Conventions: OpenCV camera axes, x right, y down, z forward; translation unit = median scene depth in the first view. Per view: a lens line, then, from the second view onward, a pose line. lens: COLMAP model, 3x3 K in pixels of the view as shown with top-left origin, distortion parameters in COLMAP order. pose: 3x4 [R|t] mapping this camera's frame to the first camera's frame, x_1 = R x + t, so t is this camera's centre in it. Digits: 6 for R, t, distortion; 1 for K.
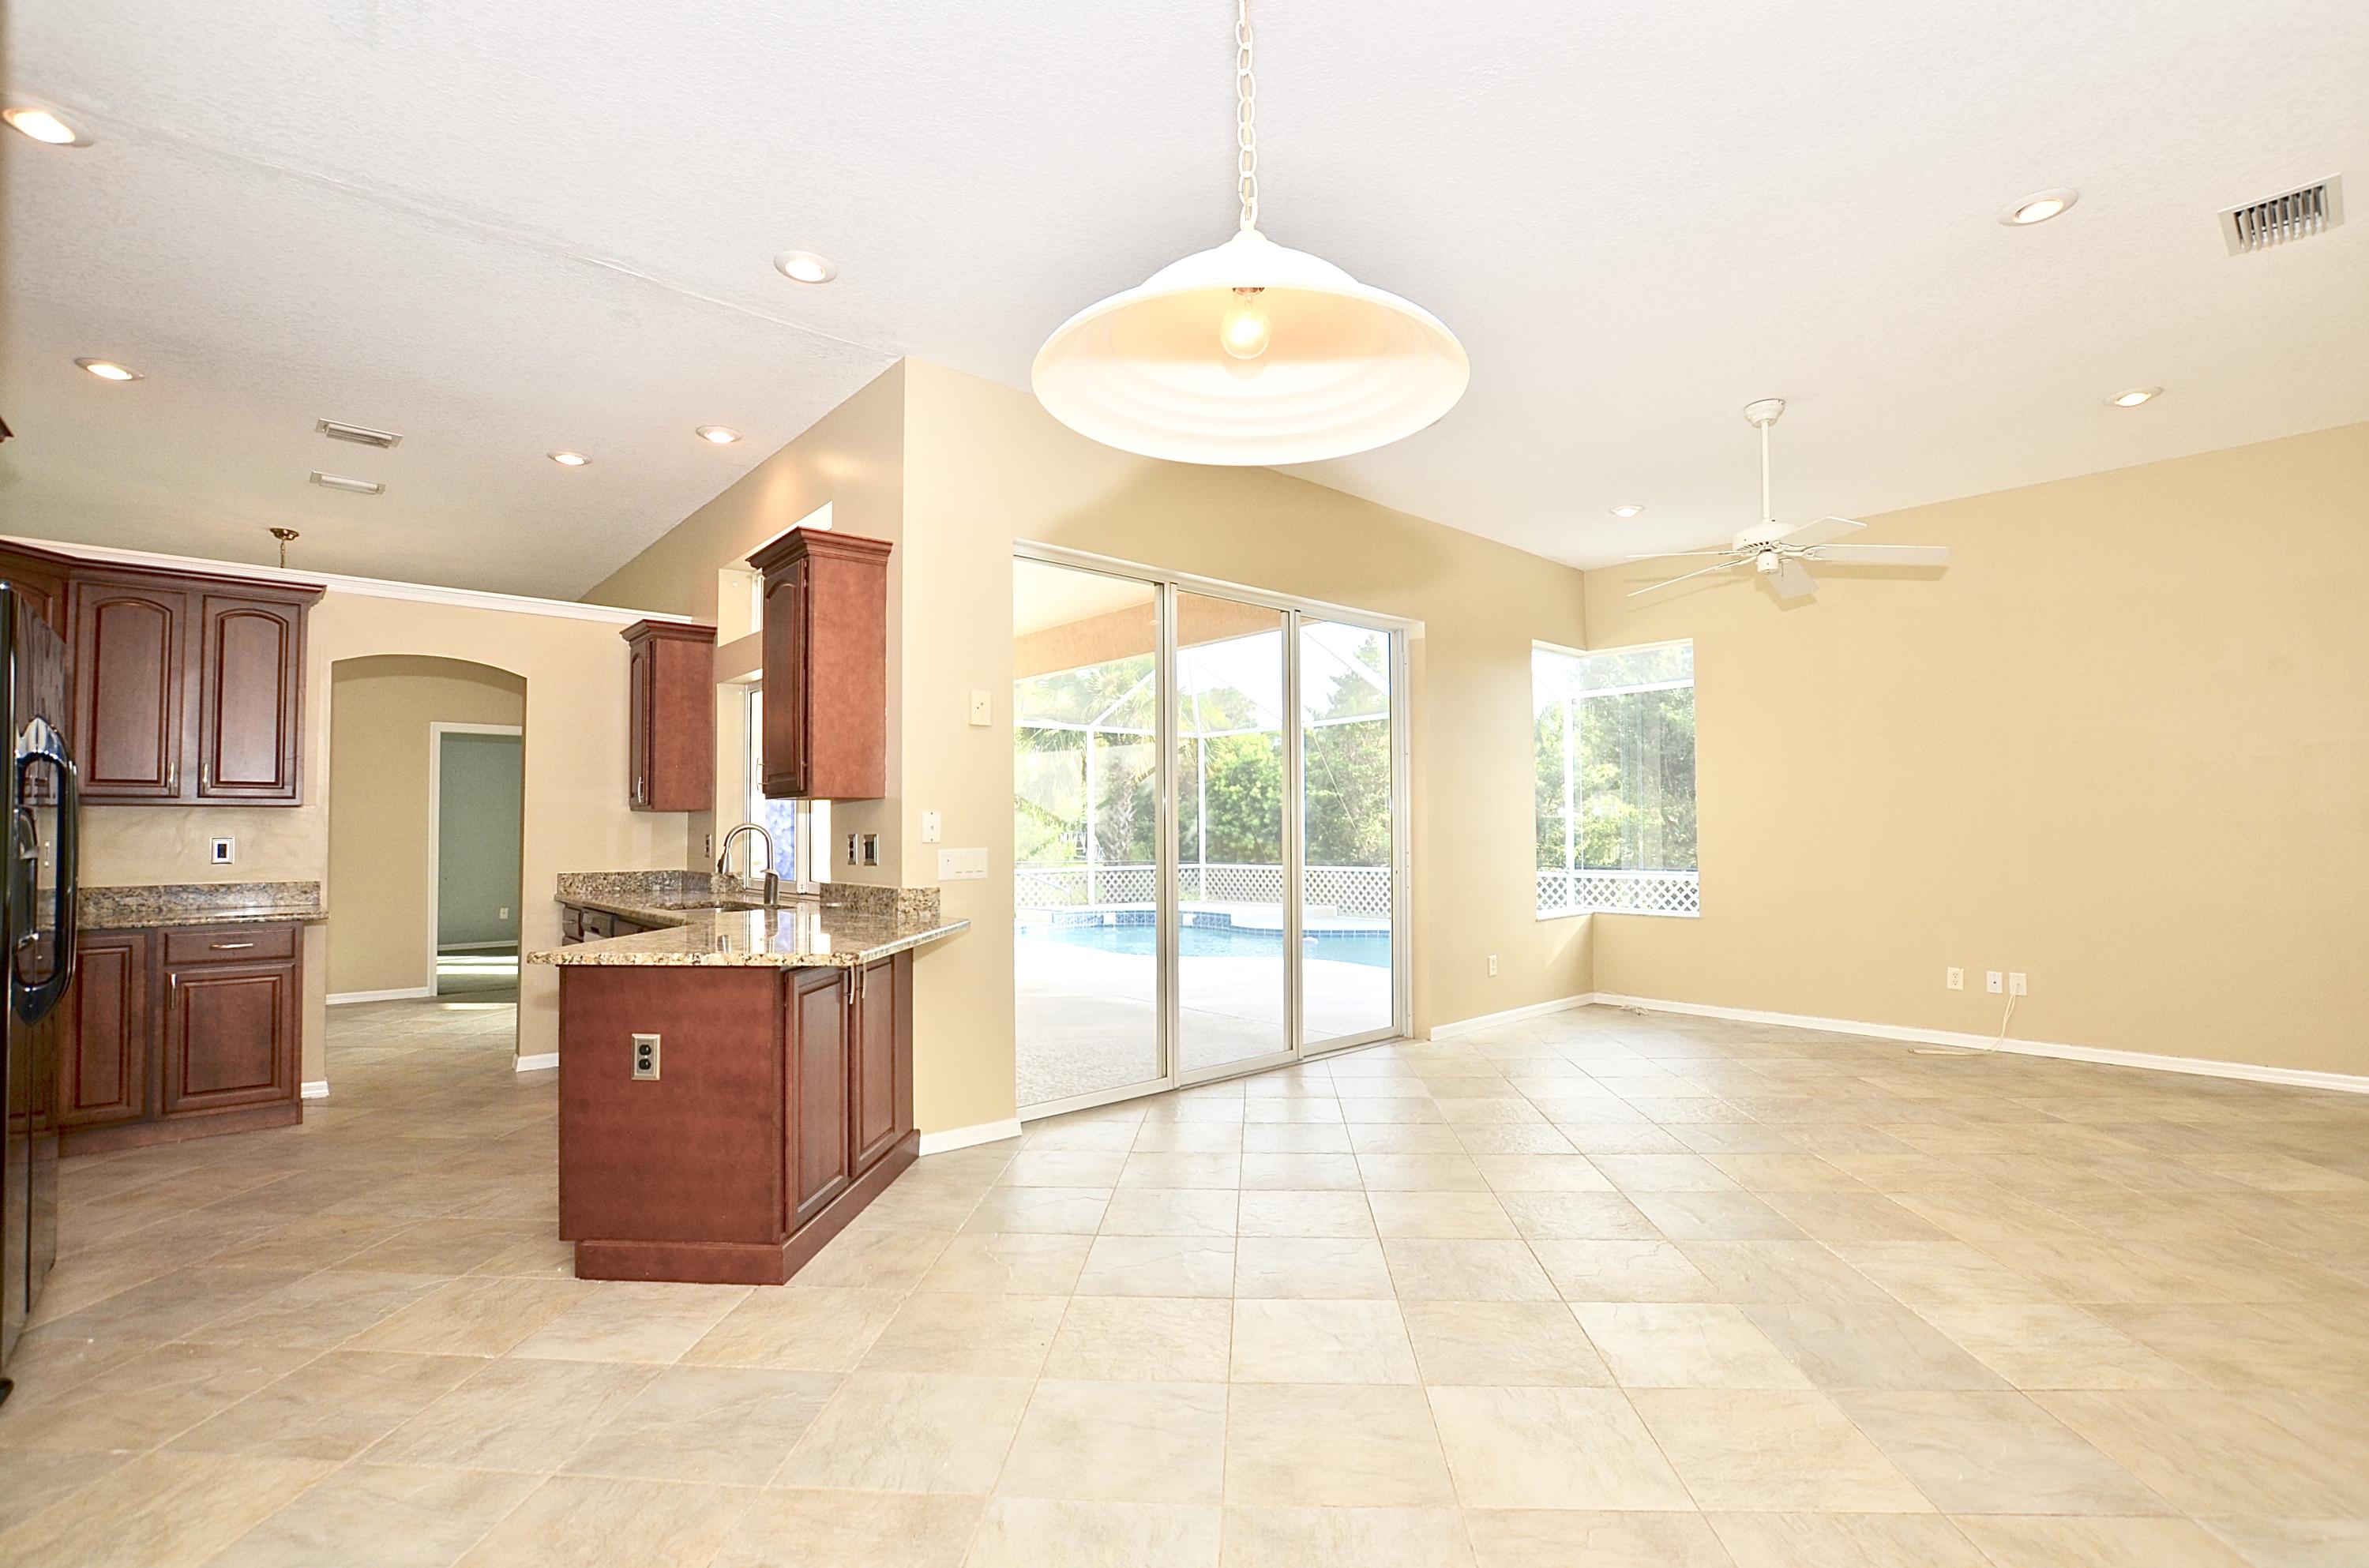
lens RADIAL K [[1062.4, 0, 1196.0], [0, 1062.4, 790.4], [0, 0, 1]] dist [-0.038041, 0.006798]
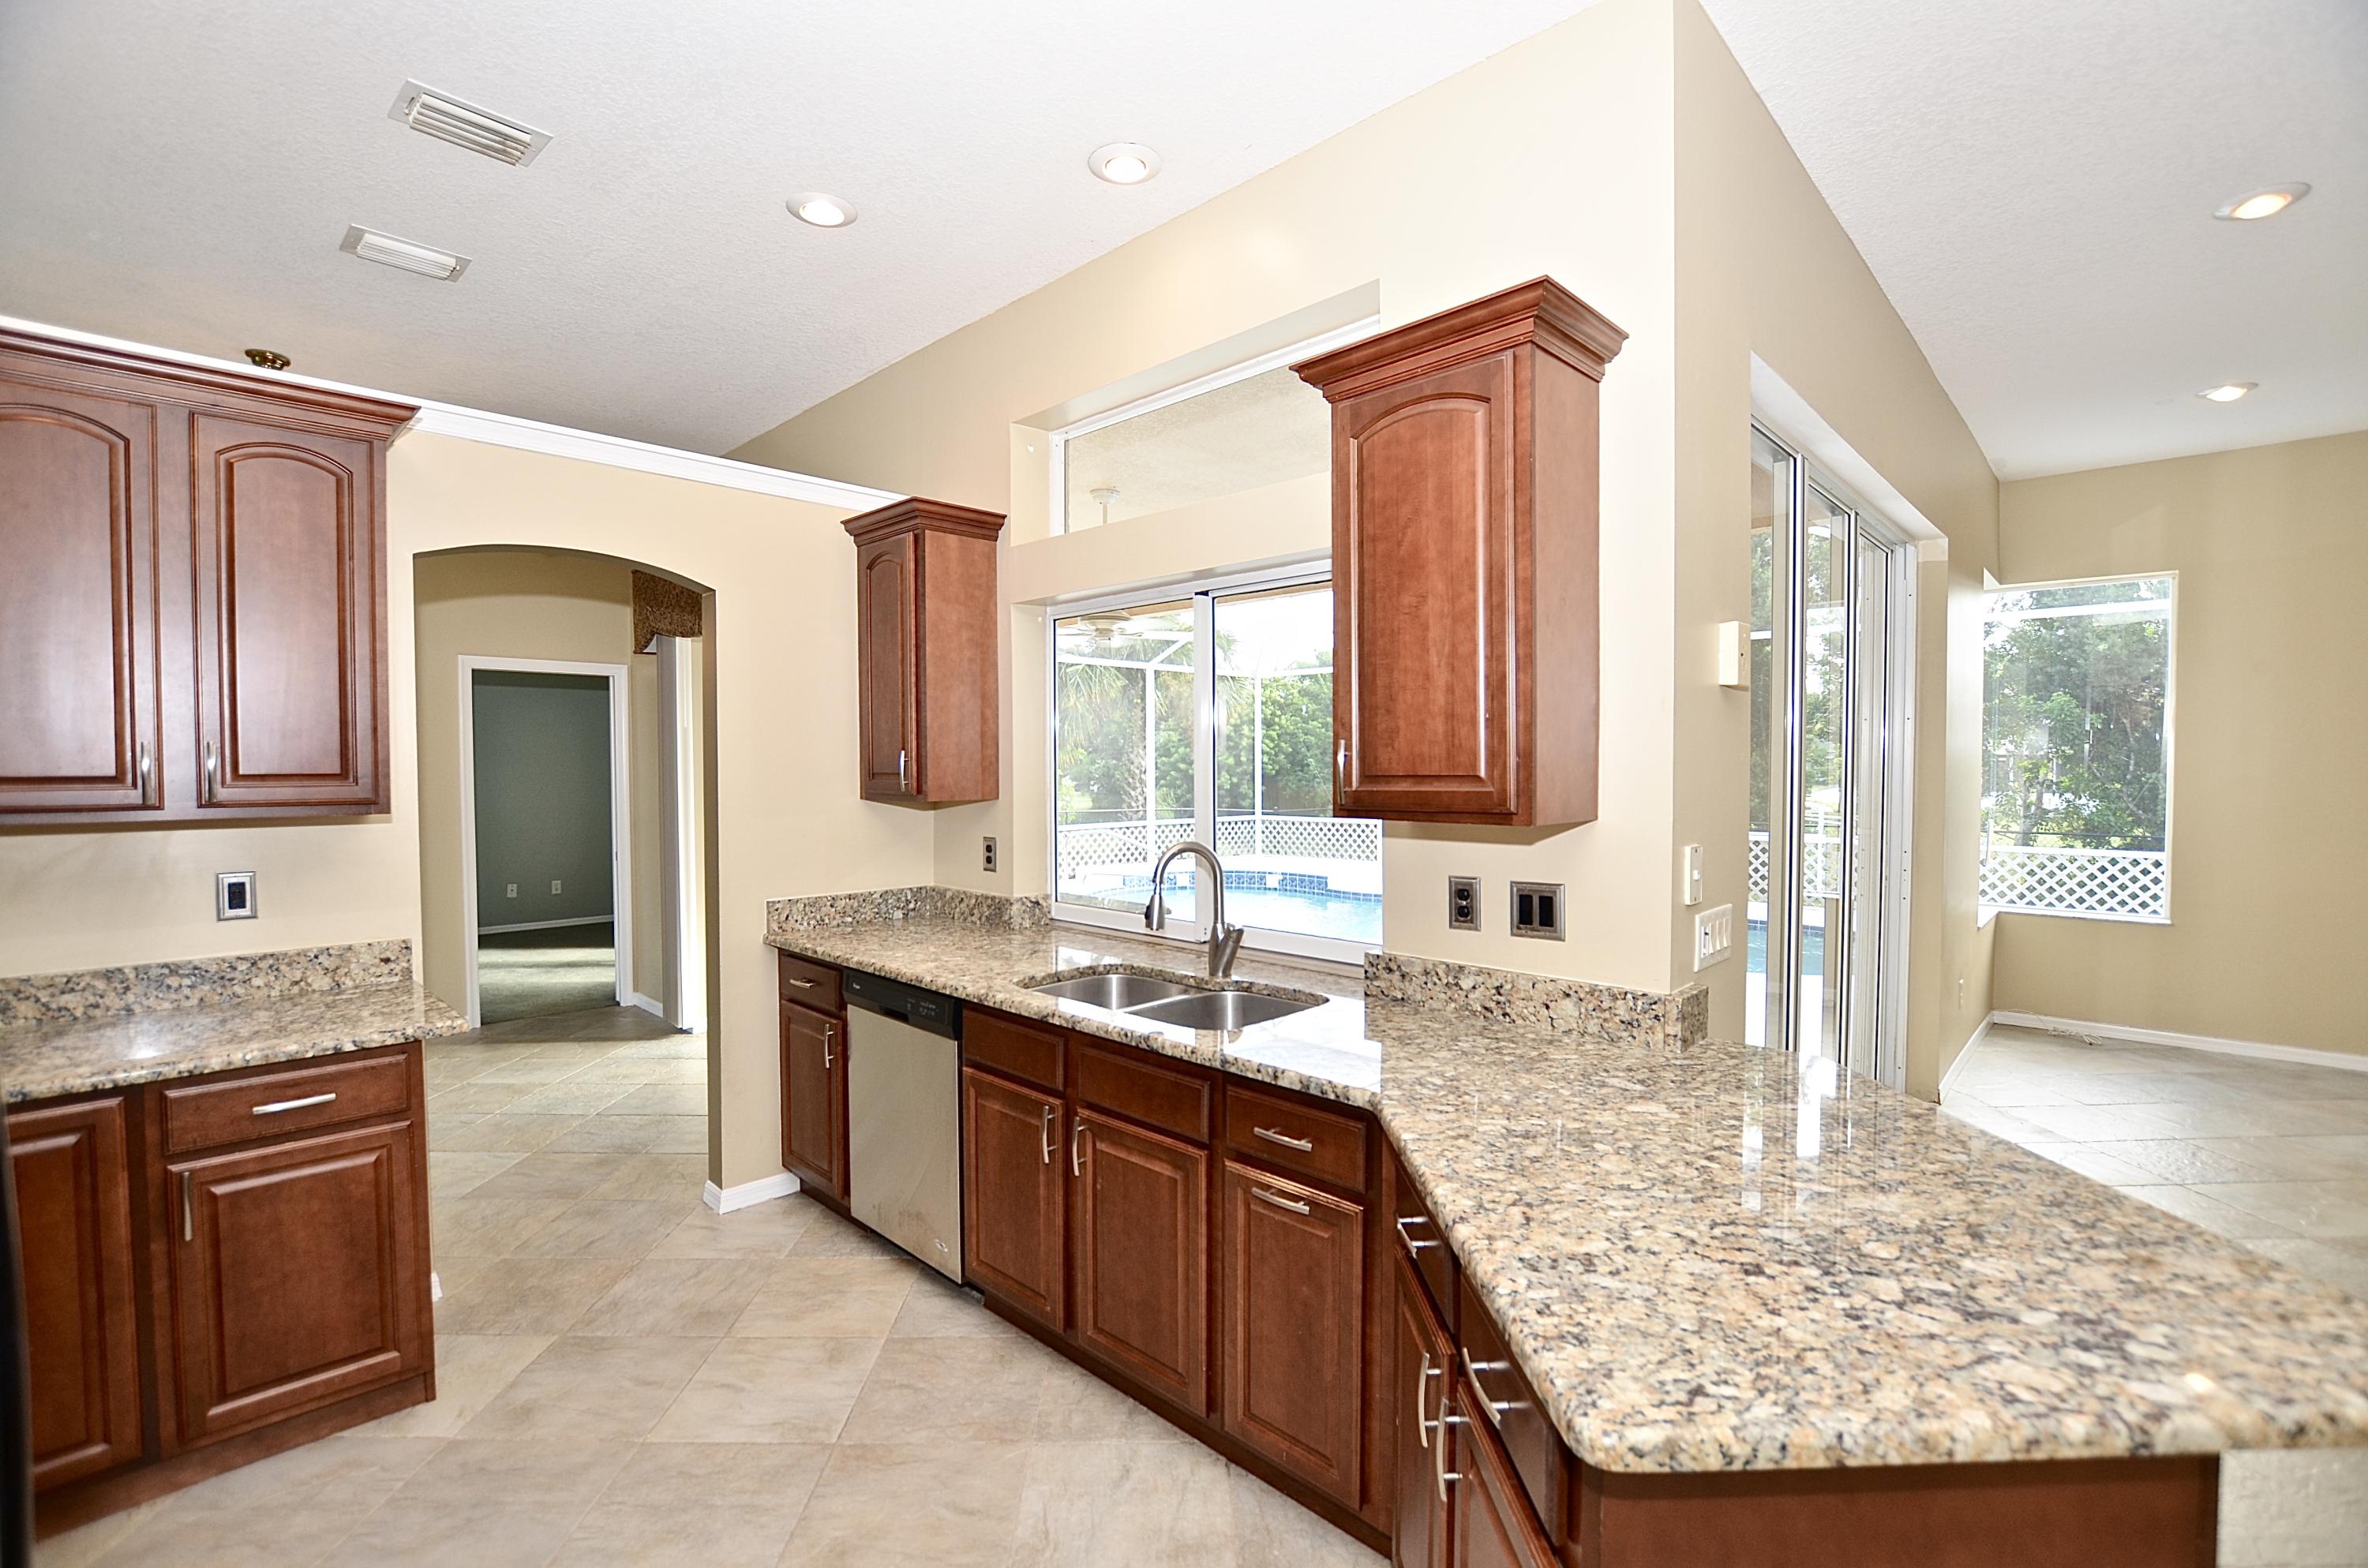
lens RADIAL K [[1039.8, 0, 1174.6], [0, 1039.8, 792.6], [0, 0, 1]] dist [-0.039470, 0.008891]
pose [[0.997988, 0.002792, 0.063335, -0.427680], [-0.006968, 0.997807, 0.065817, -0.031438], [-0.063012, -0.066126, 0.995820, 0.388251]]
